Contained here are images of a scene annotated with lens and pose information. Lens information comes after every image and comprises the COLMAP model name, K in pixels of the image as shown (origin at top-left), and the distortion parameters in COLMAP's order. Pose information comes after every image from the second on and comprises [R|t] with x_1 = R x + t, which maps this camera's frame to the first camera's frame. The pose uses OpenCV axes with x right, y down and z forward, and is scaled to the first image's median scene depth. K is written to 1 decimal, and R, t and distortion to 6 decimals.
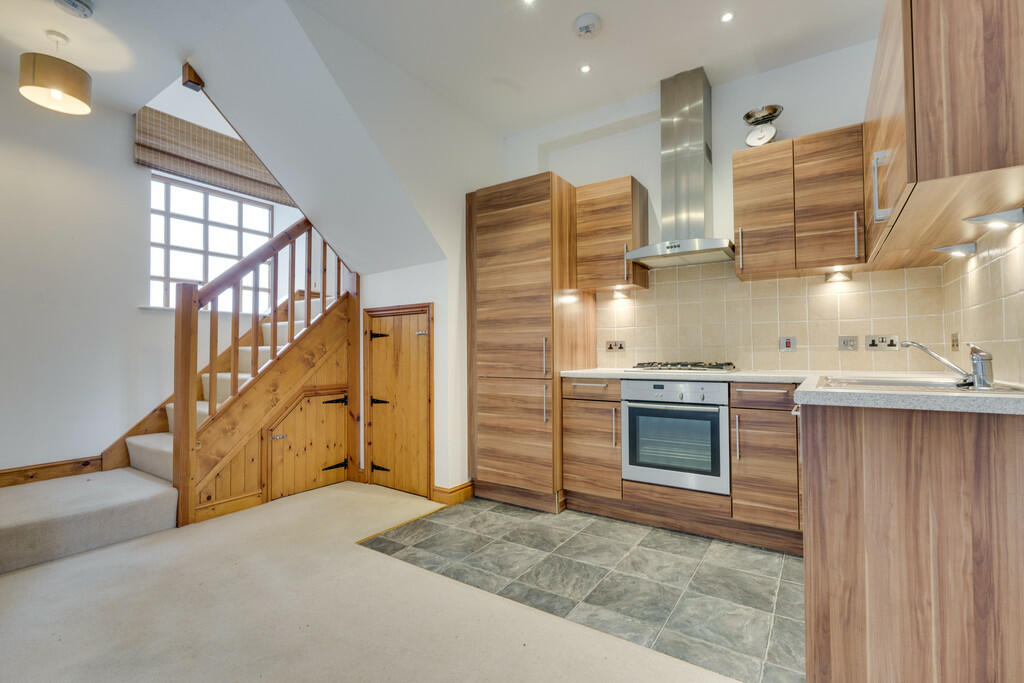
lens RADIAL K [[459.6, 0, 510.3], [0, 459.6, 344.4], [0, 0, 1]] dist [-0.000877, 0.000185]
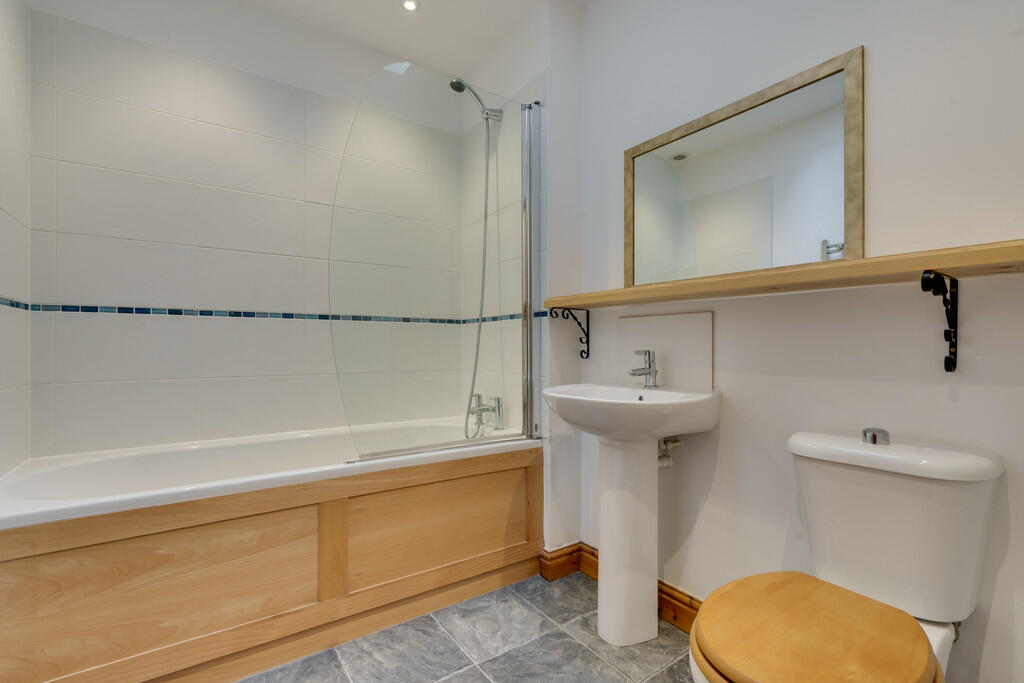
lens RADIAL K [[459.6, 0, 507.6], [0, 459.6, 343.8], [0, 0, 1]] dist [-0.000877, 0.000185]
pose [[-0.362046, -0.000754, -0.932160, 0.754376], [0.015279, 0.999861, -0.006743, 0.034279], [0.932035, -0.016684, -0.361984, 0.793780]]
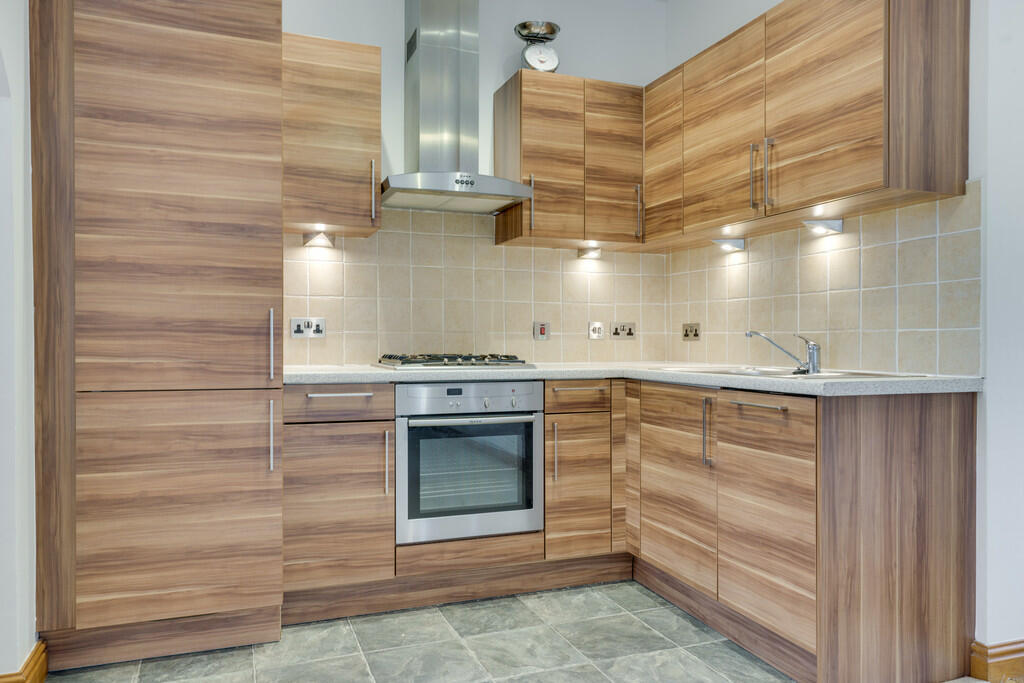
lens RADIAL K [[731.8, 0, 508.0], [0, 731.8, 344.7], [0, 0, 1]] dist [0.017935, -0.005436]
pose [[0.571866, 0.003182, 0.820341, -0.435022], [-0.023419, 0.999648, 0.012448, 0.008635], [-0.820012, -0.026330, 0.571740, 0.295109]]
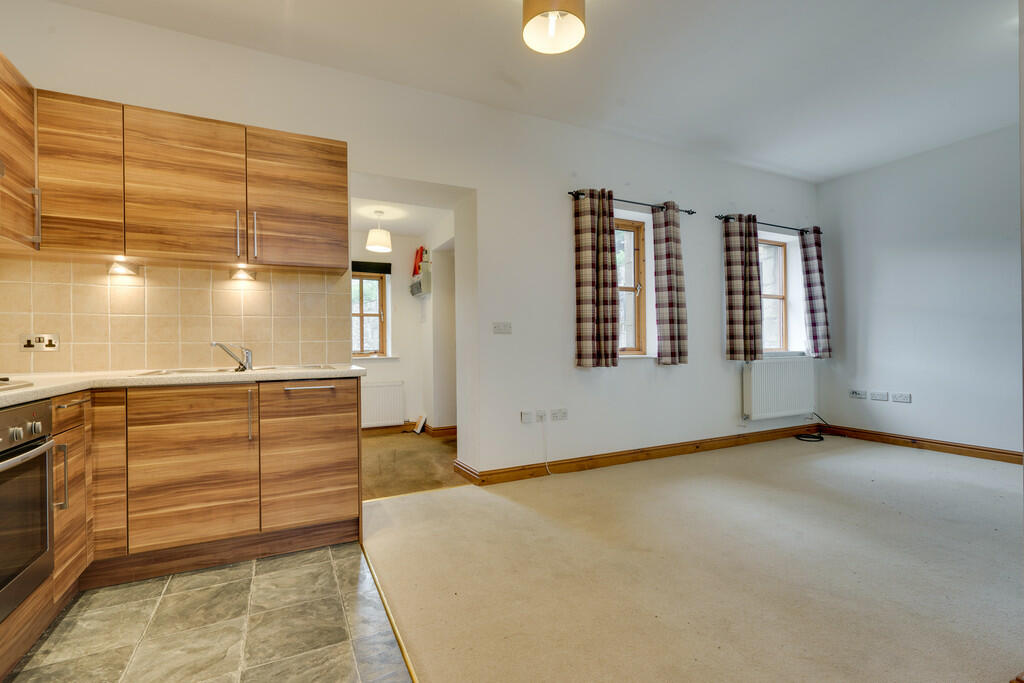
lens RADIAL K [[459.6, 0, 514.0], [0, 459.6, 342.4], [0, 0, 1]] dist [-0.000877, 0.000185]
pose [[-0.874309, 0.020148, 0.484951, -0.335846], [0.009281, 0.999649, -0.024798, 0.020859], [-0.485280, -0.017181, -0.874190, 1.008012]]
